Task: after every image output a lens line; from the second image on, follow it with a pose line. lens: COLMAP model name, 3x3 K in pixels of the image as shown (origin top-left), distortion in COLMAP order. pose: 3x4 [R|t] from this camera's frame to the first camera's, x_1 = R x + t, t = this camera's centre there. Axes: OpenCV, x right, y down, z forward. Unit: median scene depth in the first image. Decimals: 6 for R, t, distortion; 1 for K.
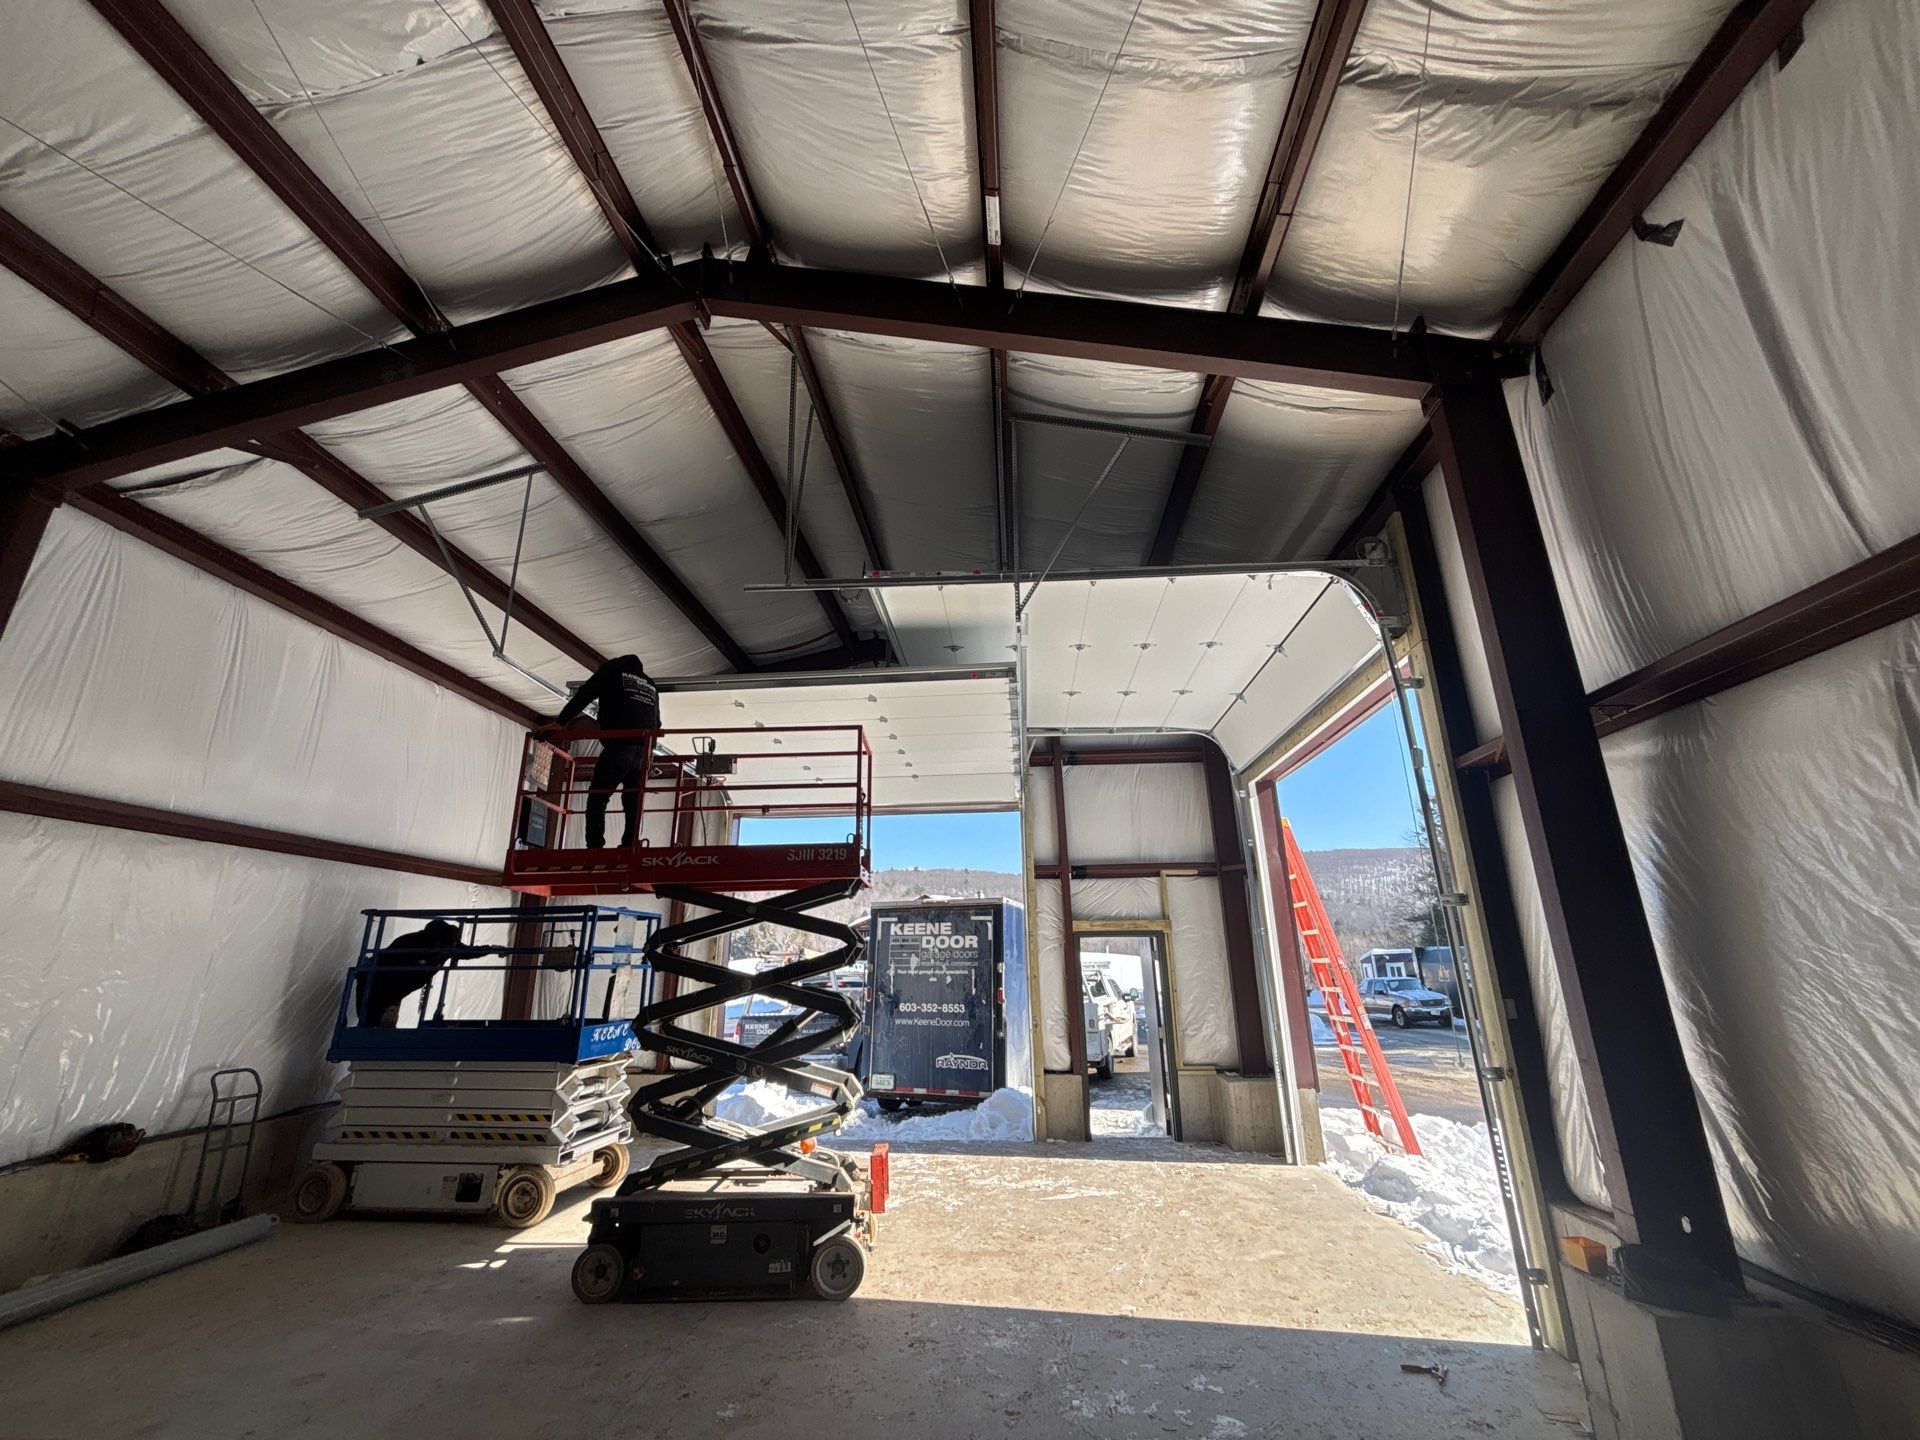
lens RADIAL K [[771.8, 0, 954.7], [0, 771.8, 714.7], [0, 0, 1]] dist [-0.014492, 0.005167]
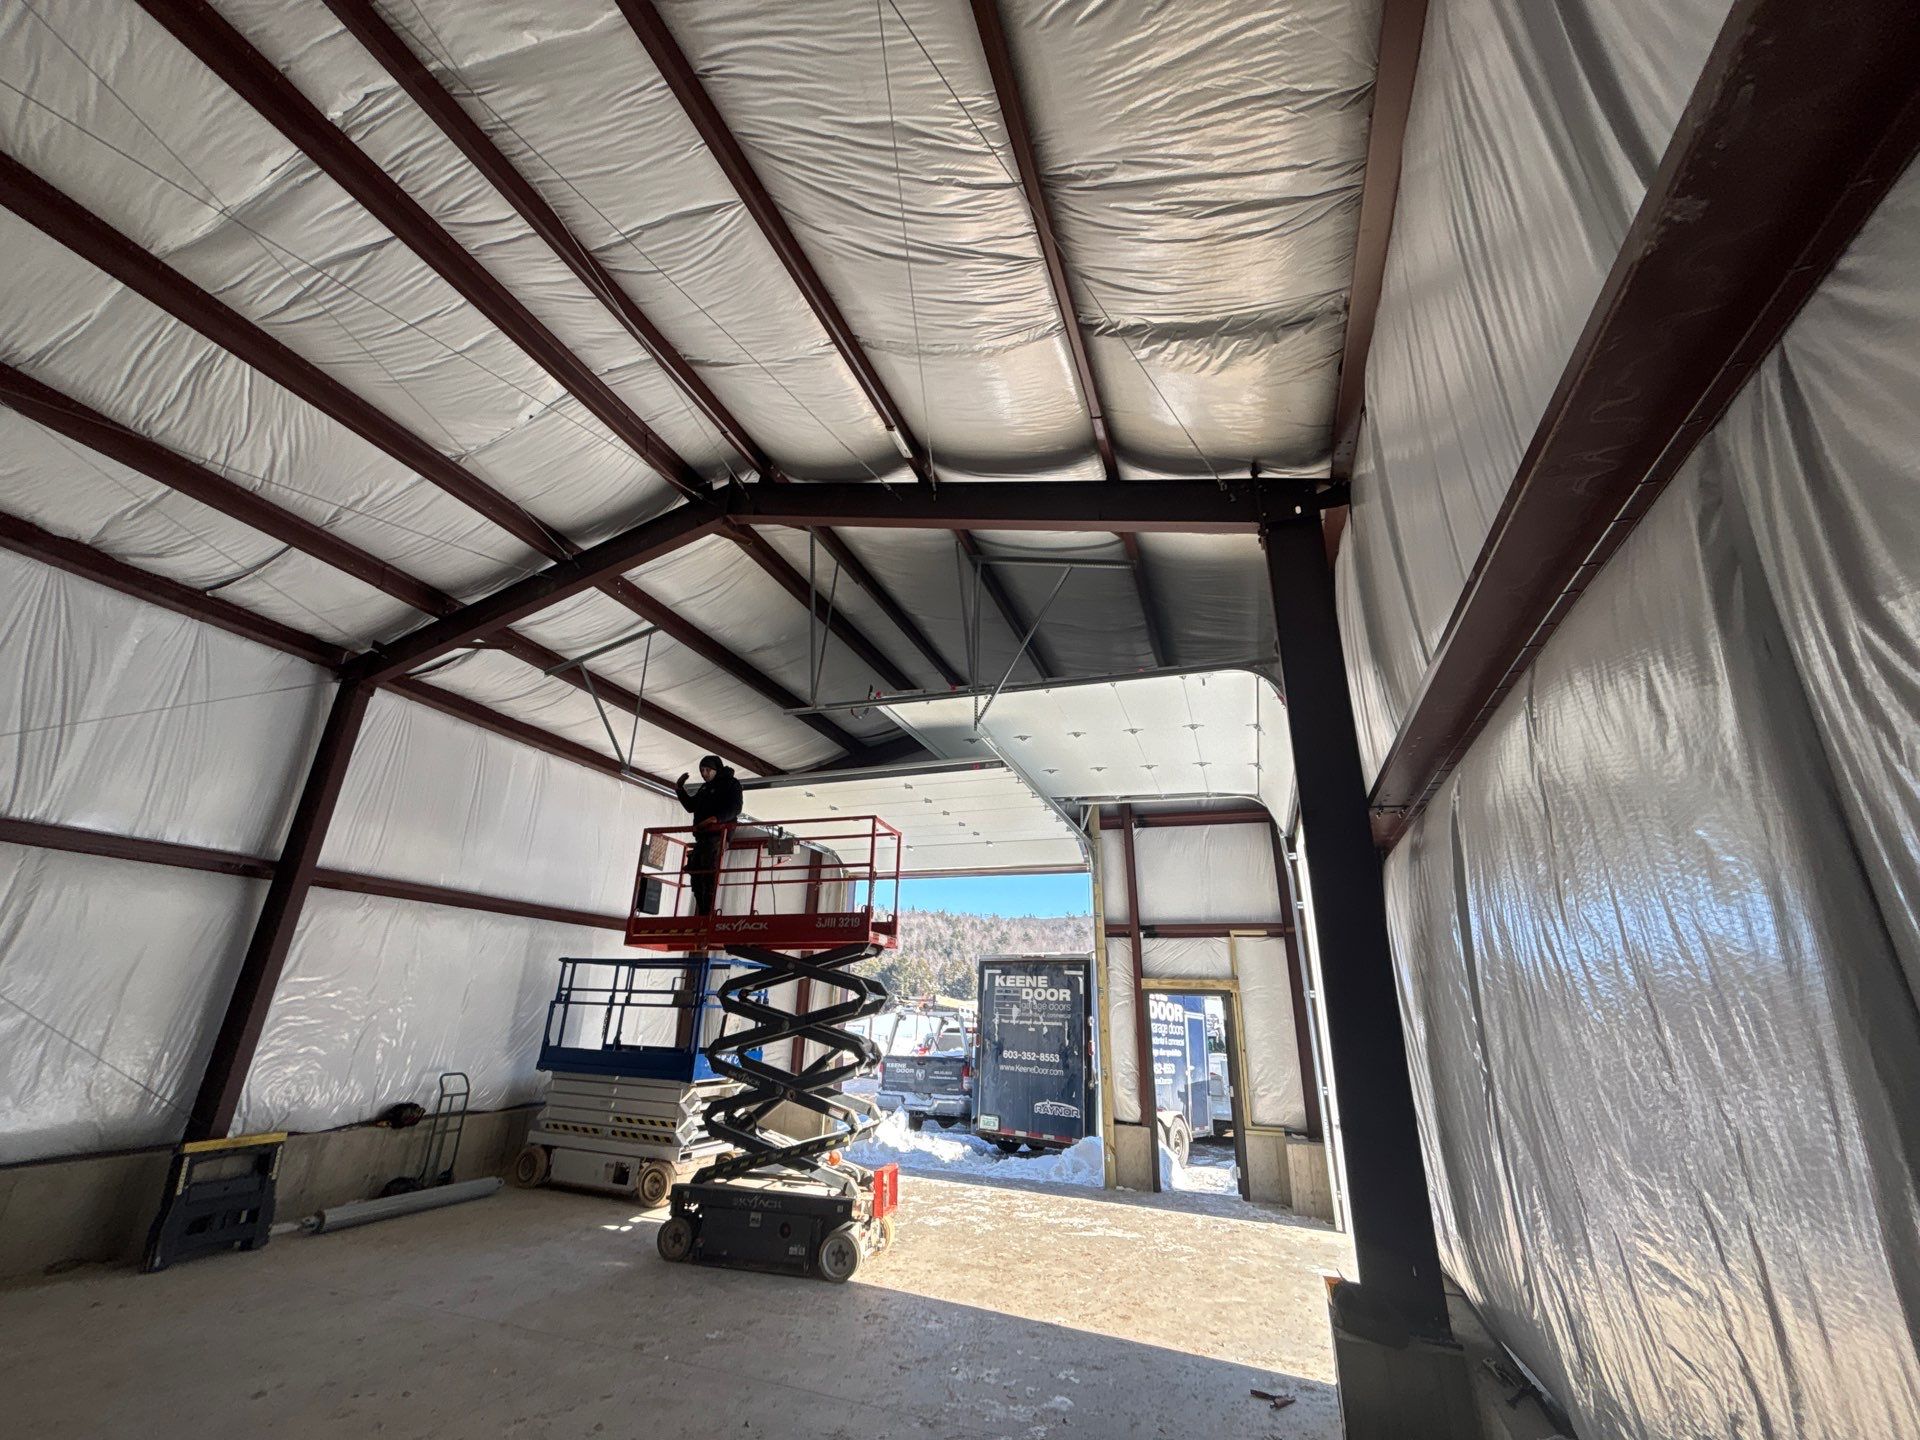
lens RADIAL K [[771.8, 0, 954.7], [0, 771.8, 714.7], [0, 0, 1]] dist [-0.014492, 0.005167]
pose [[0.962771, -0.063434, -0.262770, 0.326022], [0.049072, 0.996939, -0.060872, -0.065964], [0.265827, 0.045712, 0.962936, -0.163536]]
